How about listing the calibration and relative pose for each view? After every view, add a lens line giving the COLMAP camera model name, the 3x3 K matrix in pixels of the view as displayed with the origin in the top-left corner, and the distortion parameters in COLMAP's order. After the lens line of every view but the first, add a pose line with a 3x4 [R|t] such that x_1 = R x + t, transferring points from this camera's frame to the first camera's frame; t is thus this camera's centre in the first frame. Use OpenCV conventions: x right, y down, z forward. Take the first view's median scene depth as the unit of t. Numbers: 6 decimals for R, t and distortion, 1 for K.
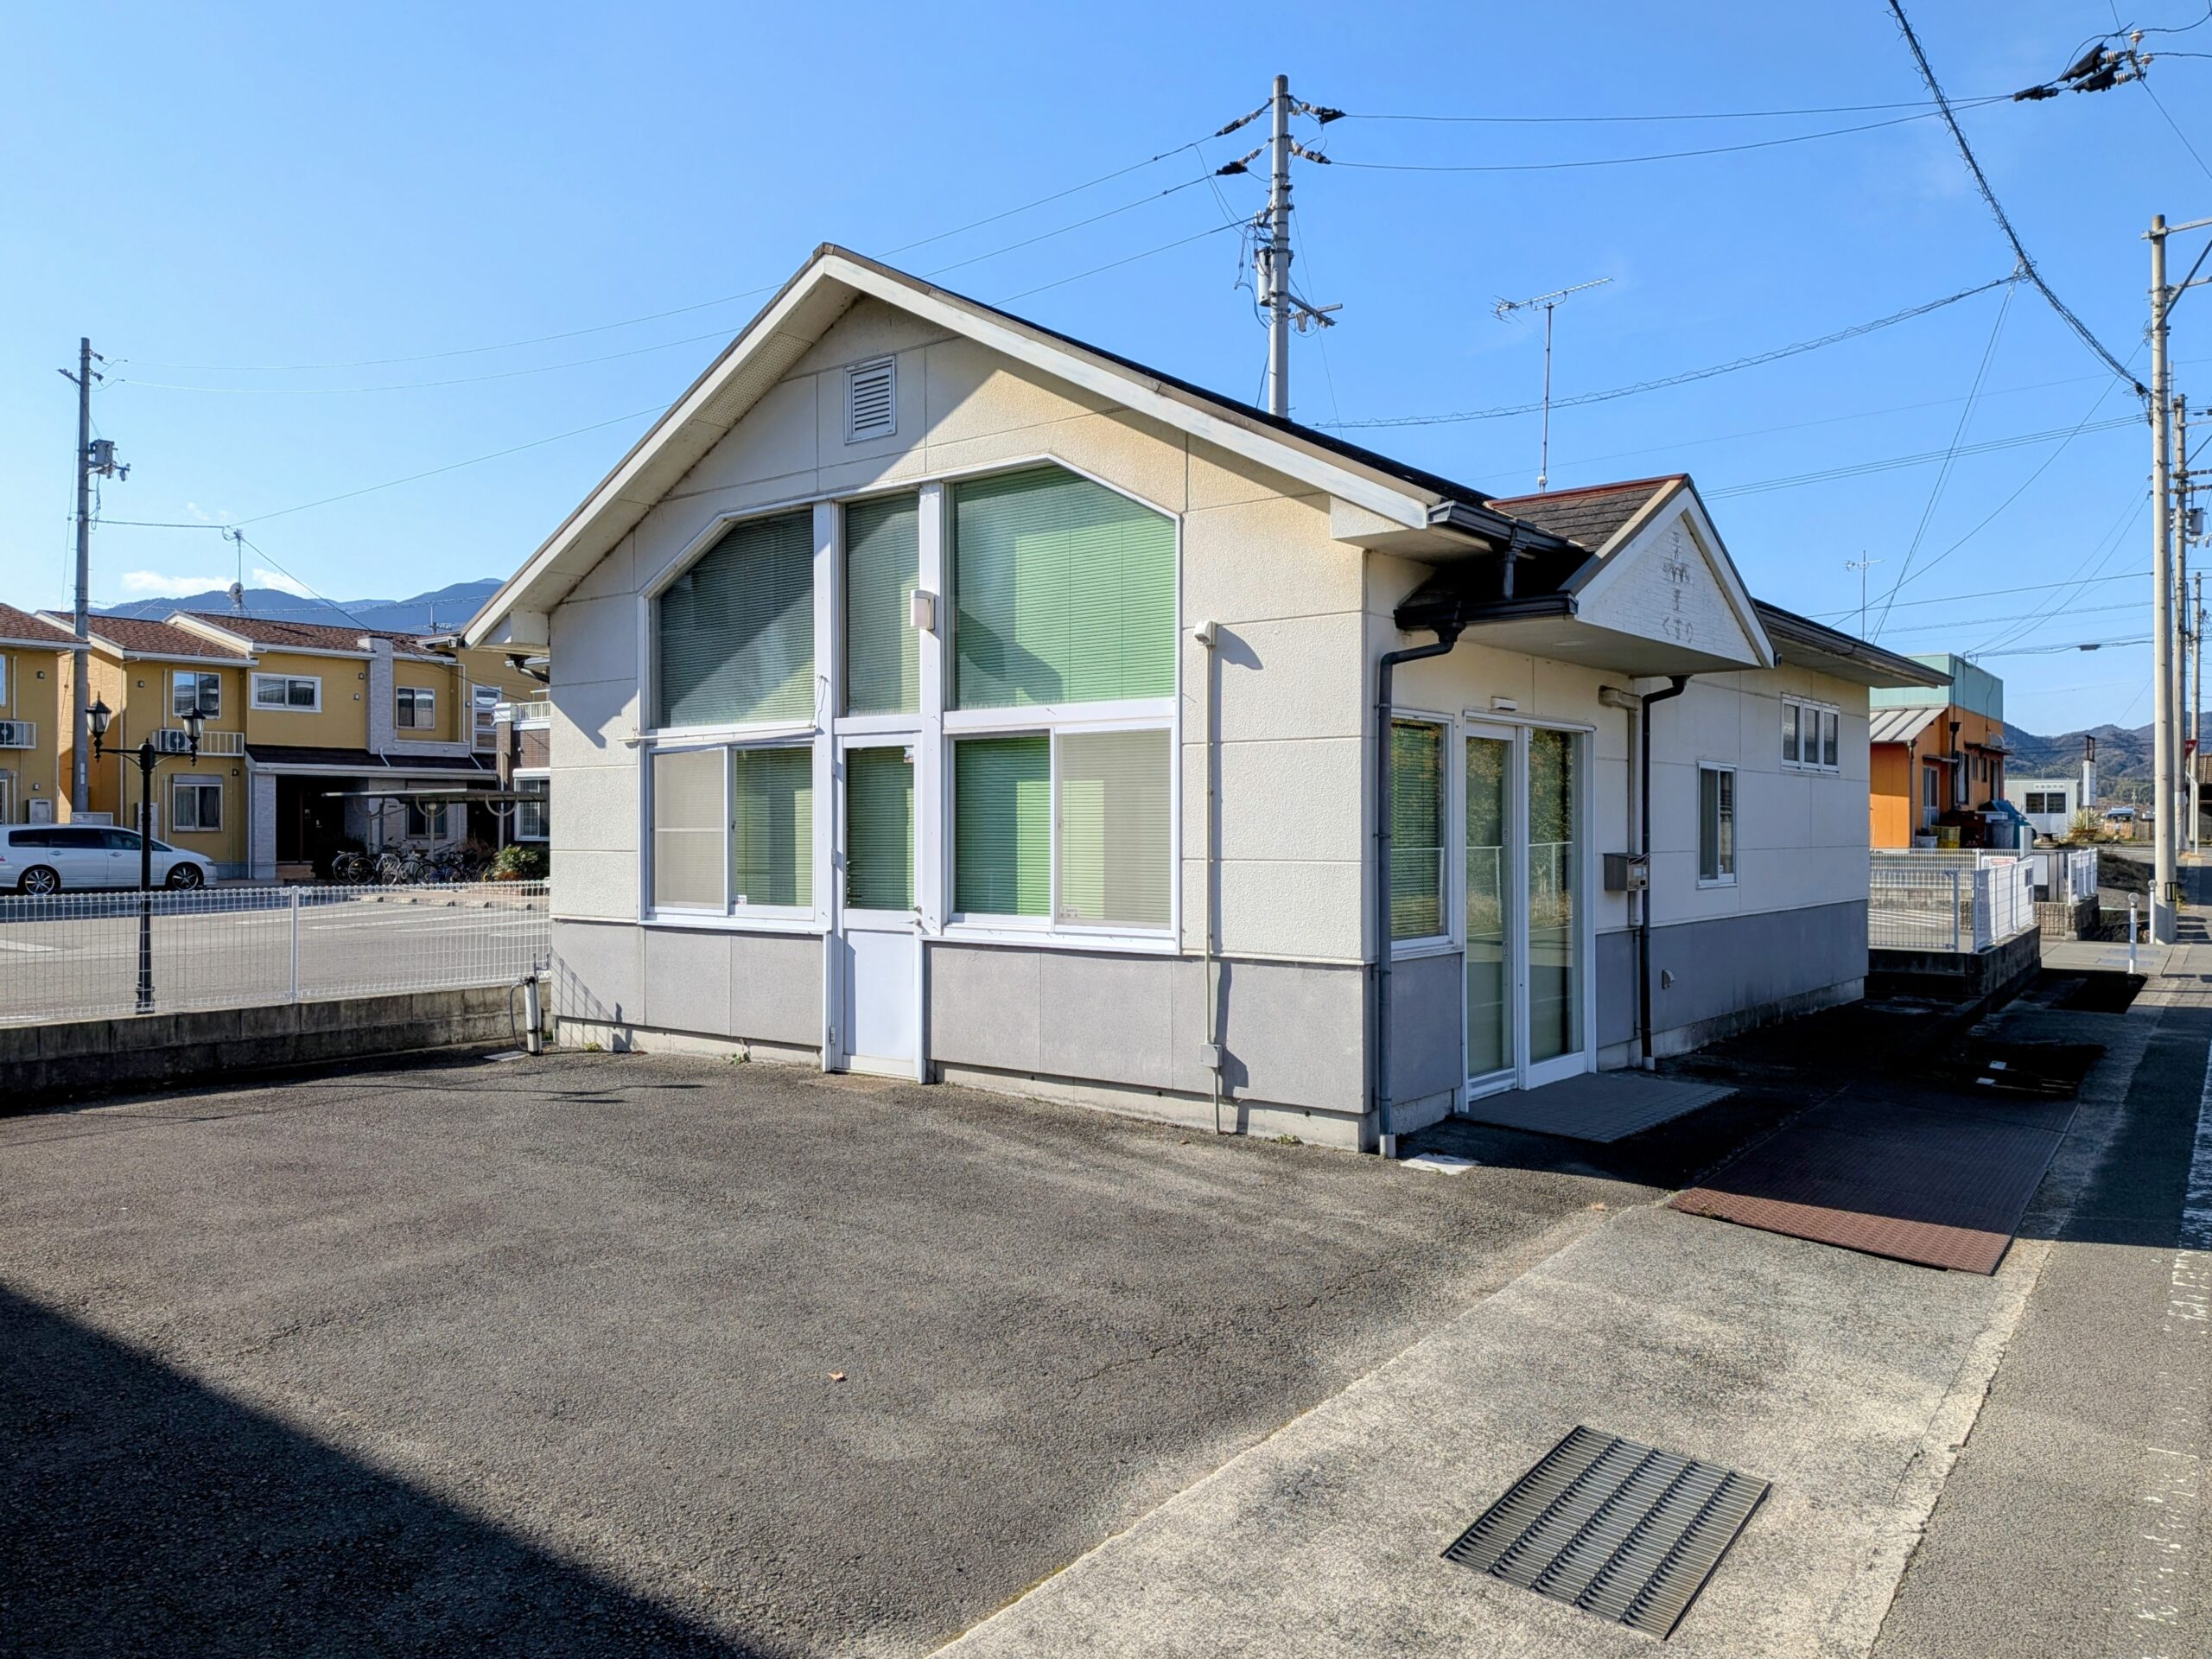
lens RADIAL K [[1538.5, 0, 1110.7], [0, 1538.5, 816.4], [0, 0, 1]] dist [0.037470, -0.036825]
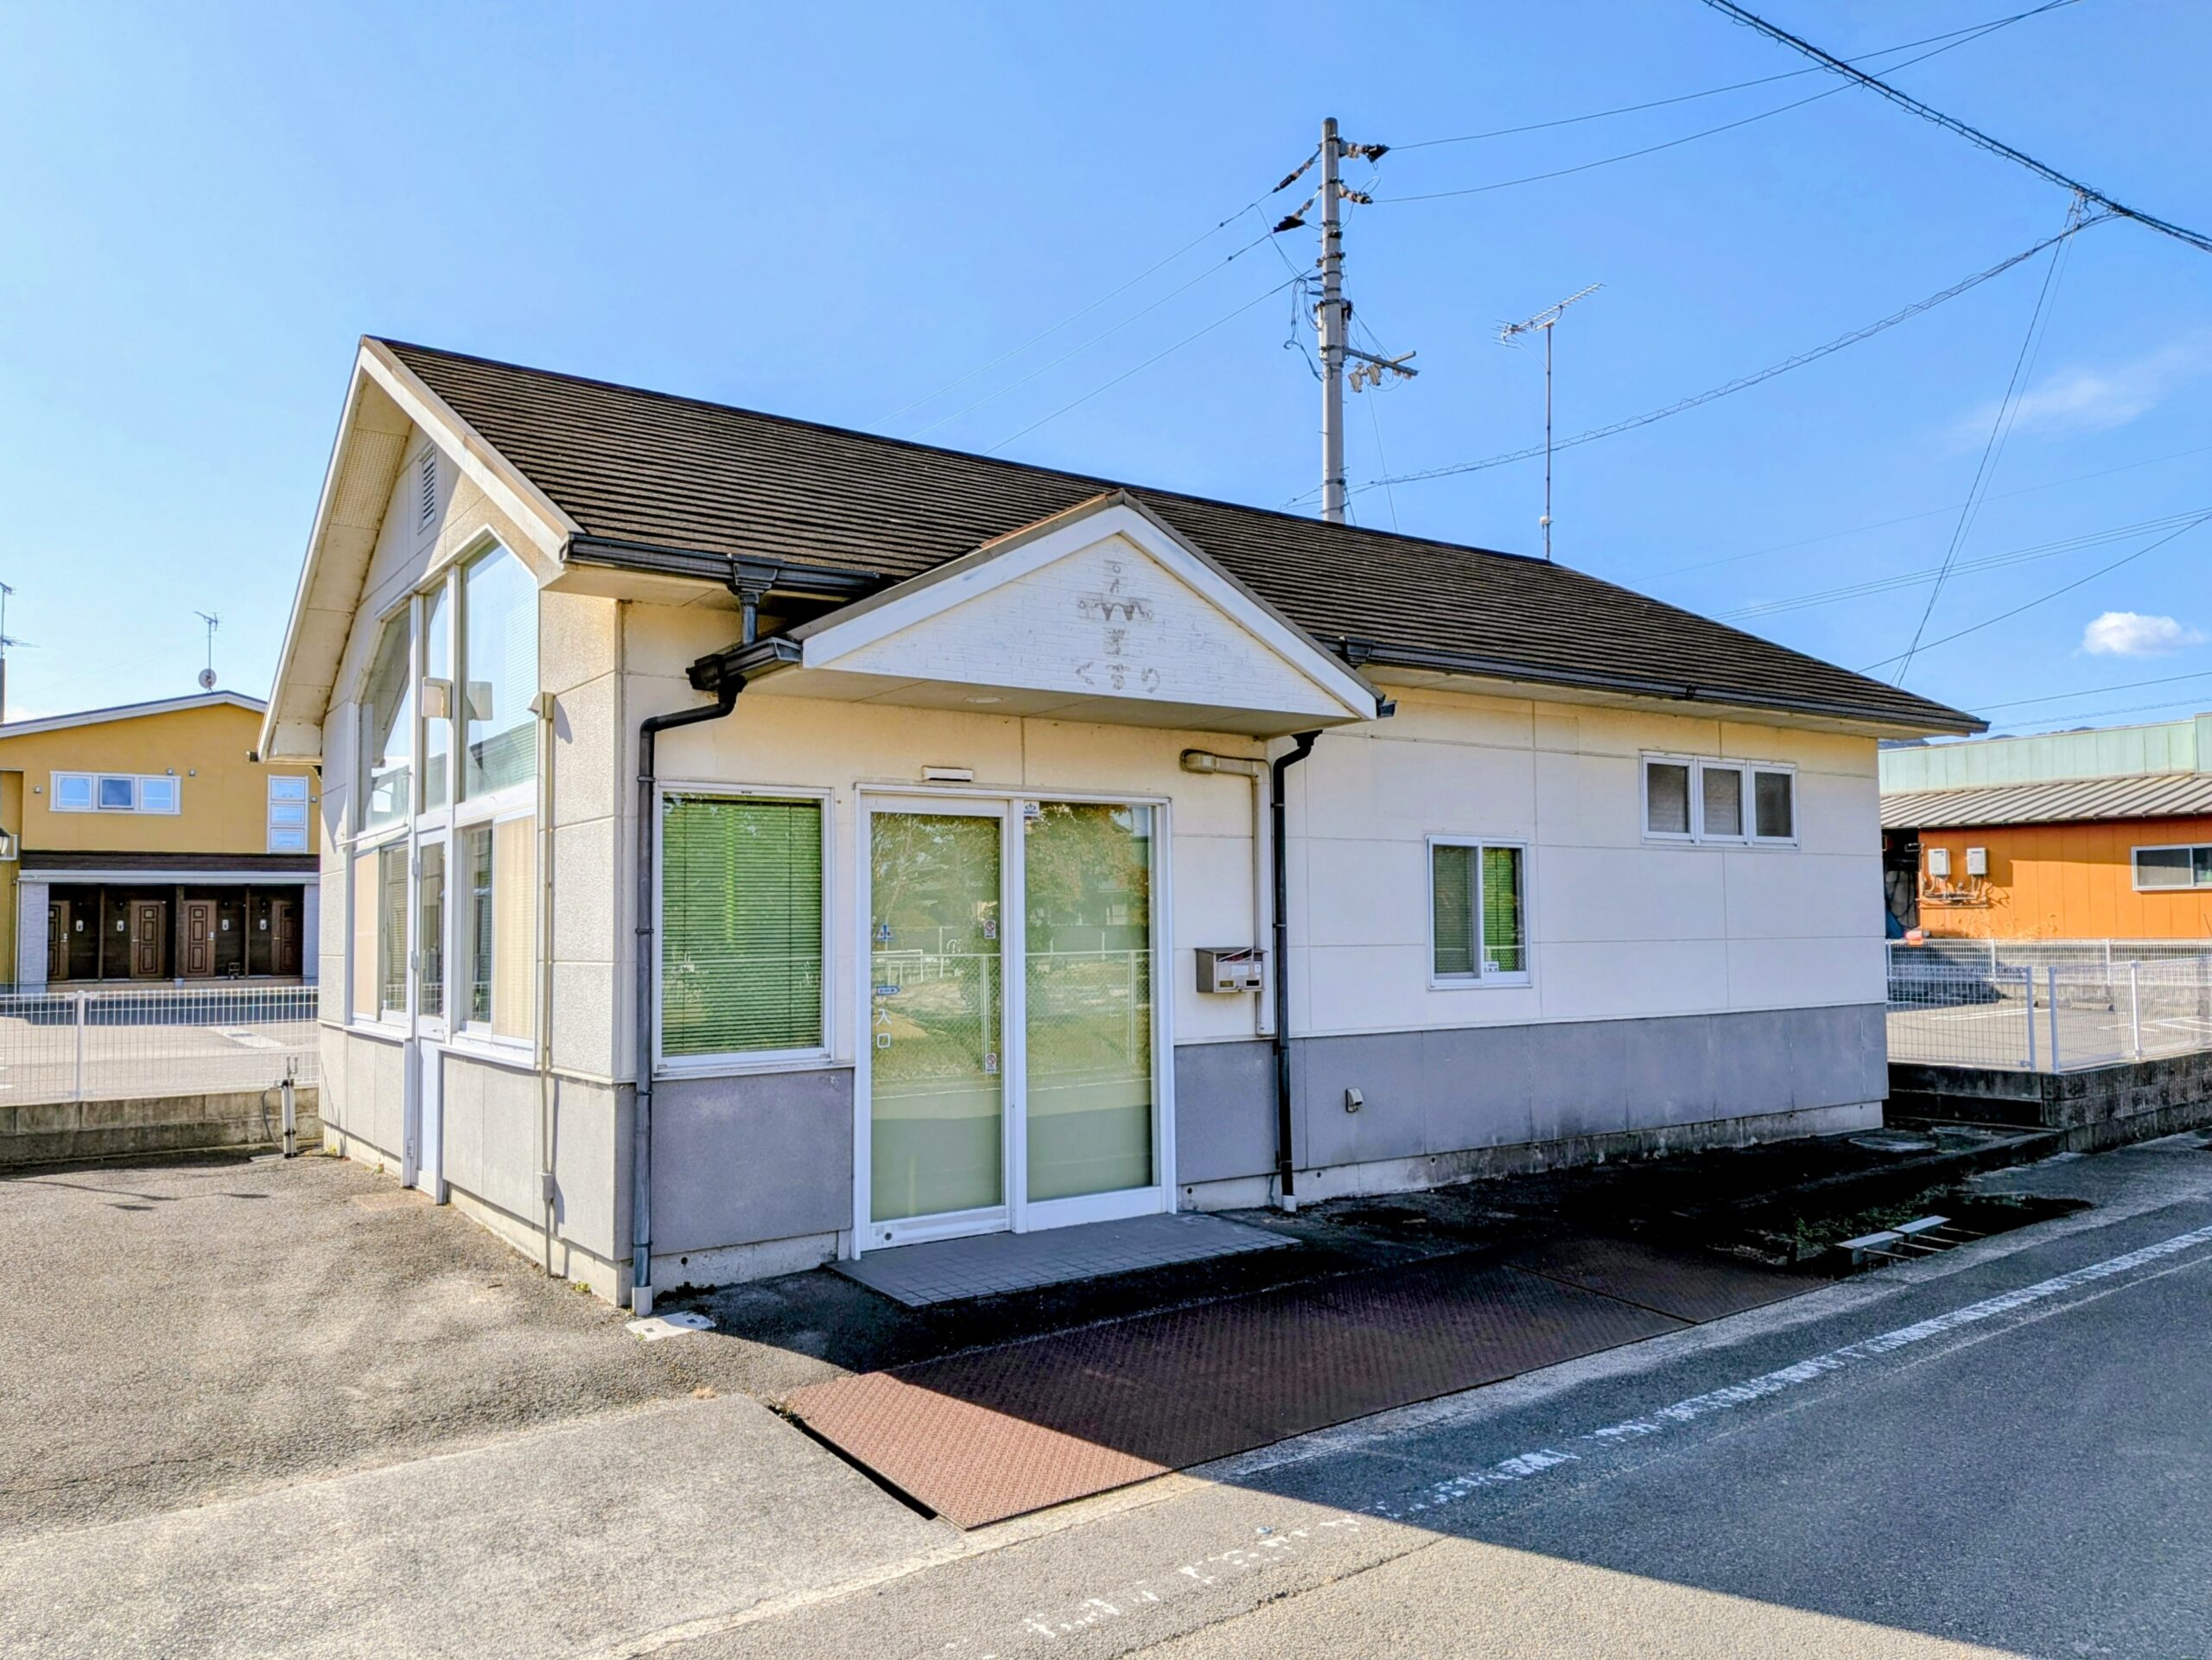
lens RADIAL K [[1538.5, 0, 1119.1], [0, 1538.5, 842.8], [0, 0, 1]] dist [0.037470, -0.036825]
pose [[0.963150, -0.026639, -0.267643, 0.423421], [0.013999, 0.998699, -0.049026, 0.005907], [0.268601, 0.043473, 0.962270, 0.155769]]
